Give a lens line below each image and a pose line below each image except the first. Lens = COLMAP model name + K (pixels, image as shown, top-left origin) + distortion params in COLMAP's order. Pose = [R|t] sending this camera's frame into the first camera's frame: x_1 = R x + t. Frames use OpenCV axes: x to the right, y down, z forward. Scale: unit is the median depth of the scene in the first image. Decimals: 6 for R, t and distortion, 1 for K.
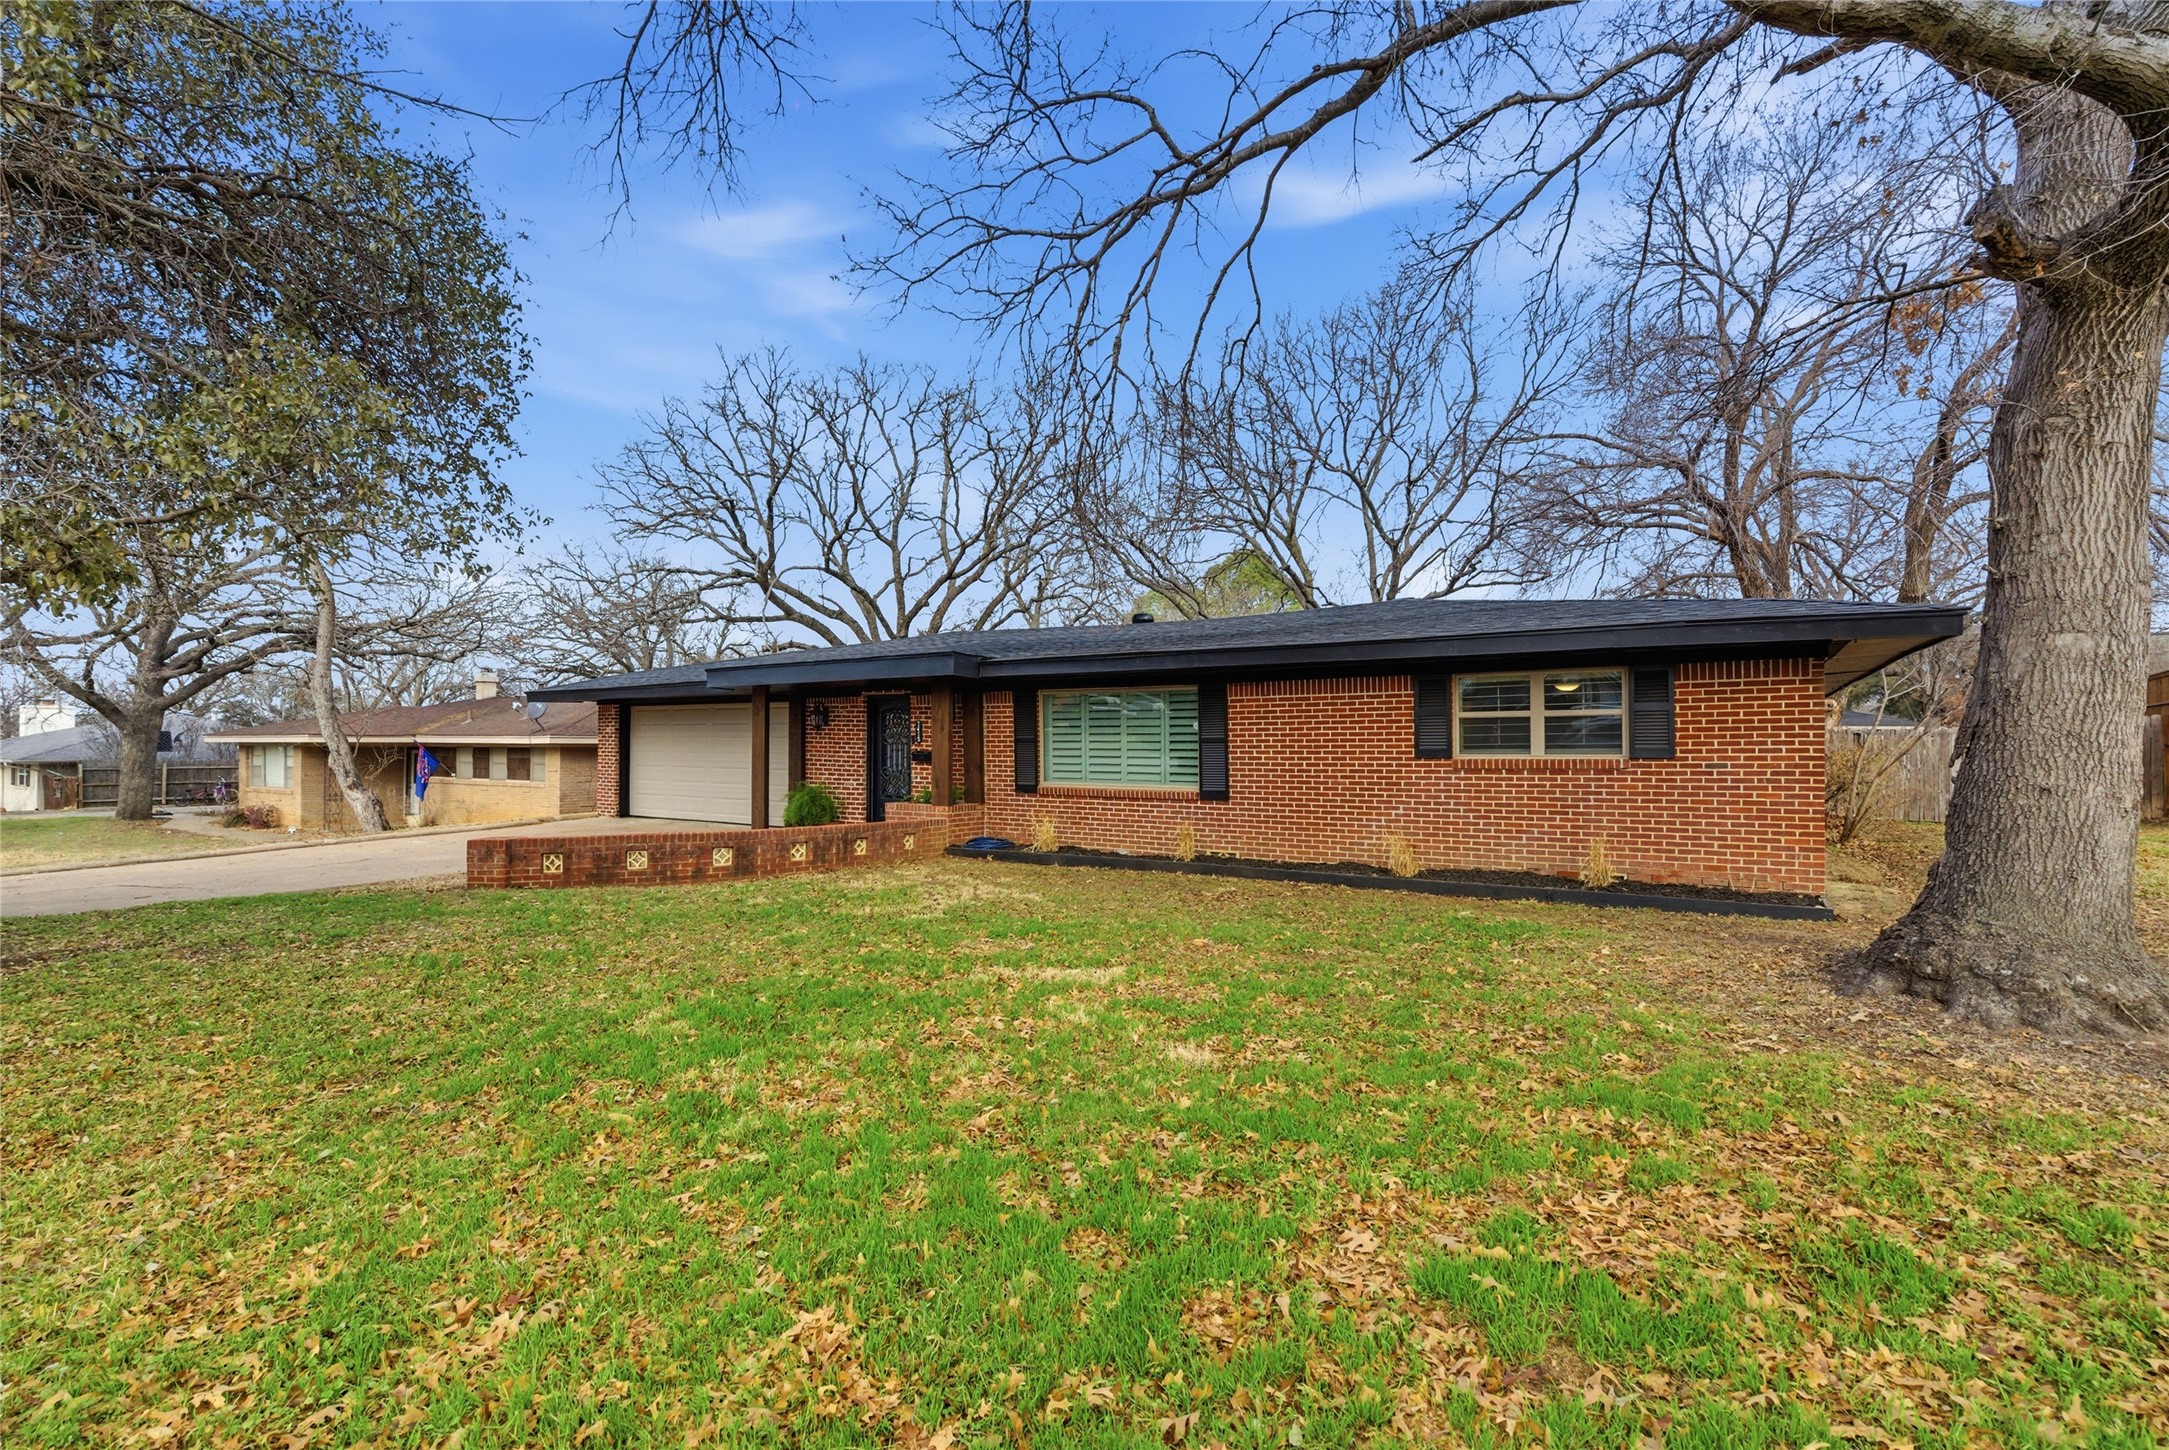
lens RADIAL K [[999.8, 0, 1071.0], [0, 999.8, 717.4], [0, 0, 1]] dist [-0.001765, -0.000815]
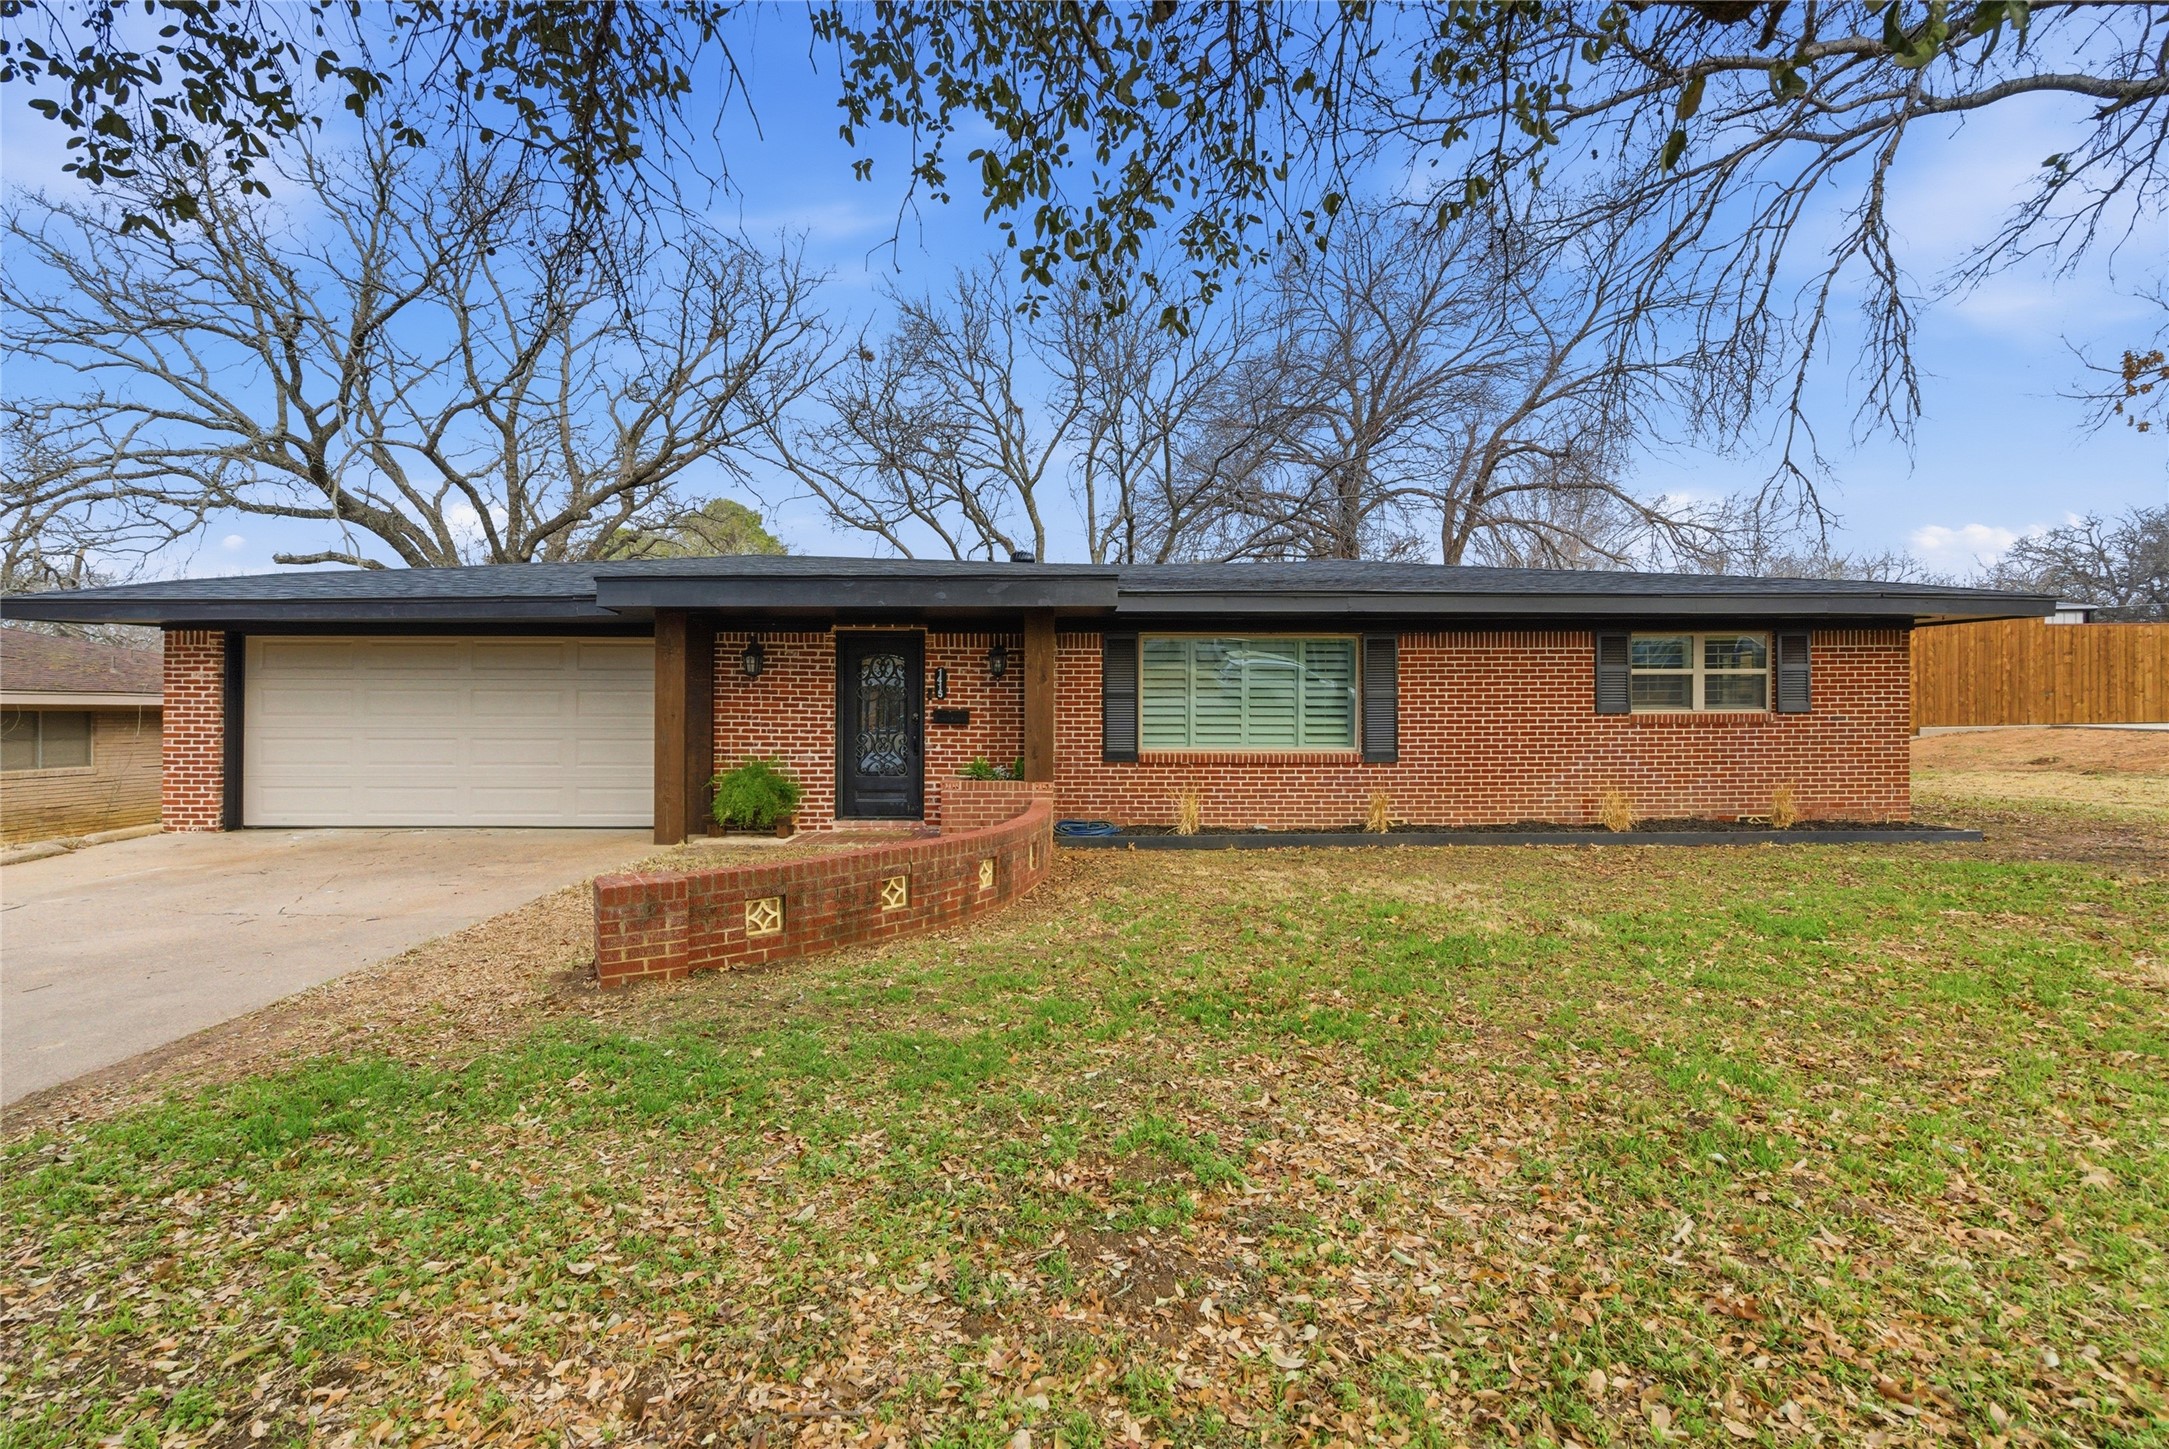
lens RADIAL K [[999.8, 0, 1071.0], [0, 999.8, 716.9], [0, 0, 1]] dist [-0.001765, -0.000815]
pose [[0.826815, -0.003004, 0.562466, -0.588821], [-0.013811, 0.999576, 0.025640, 0.022652], [-0.562304, -0.028968, 0.826423, 0.416183]]
